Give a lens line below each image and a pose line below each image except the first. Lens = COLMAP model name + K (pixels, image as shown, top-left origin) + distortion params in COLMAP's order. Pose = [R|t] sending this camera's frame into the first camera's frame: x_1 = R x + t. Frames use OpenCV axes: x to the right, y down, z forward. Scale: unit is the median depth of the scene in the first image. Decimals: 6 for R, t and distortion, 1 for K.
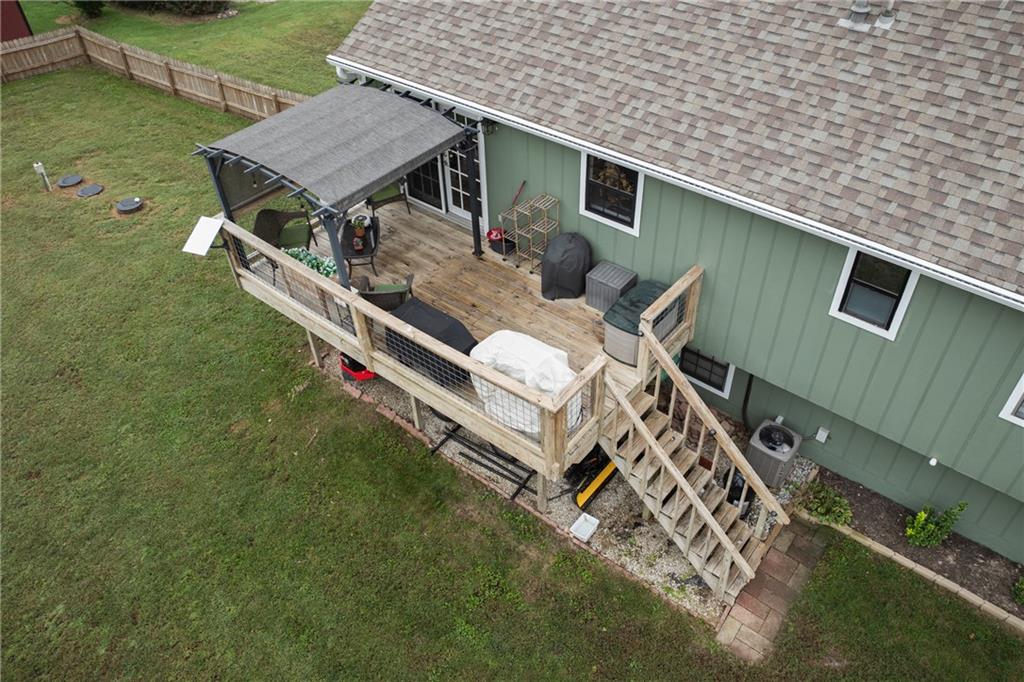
lens RADIAL K [[745.5, 0, 540.4], [0, 745.5, 308.1], [0, 0, 1]] dist [-0.035227, 0.004148]
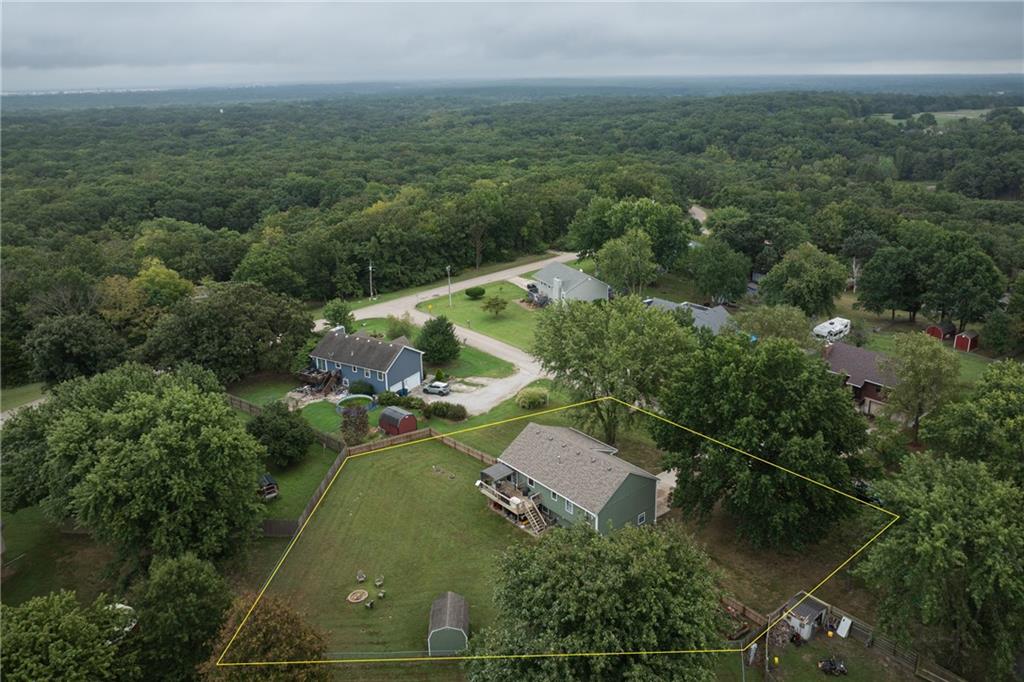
lens RADIAL K [[745.5, 0, 540.4], [0, 745.5, 308.1], [0, 0, 1]] dist [-0.035227, 0.004148]
pose [[0.982927, 0.047368, -0.177794, 1.475893], [-0.110426, 0.924791, -0.364099, 0.975886], [0.147176, 0.377515, 0.914233, -6.721618]]
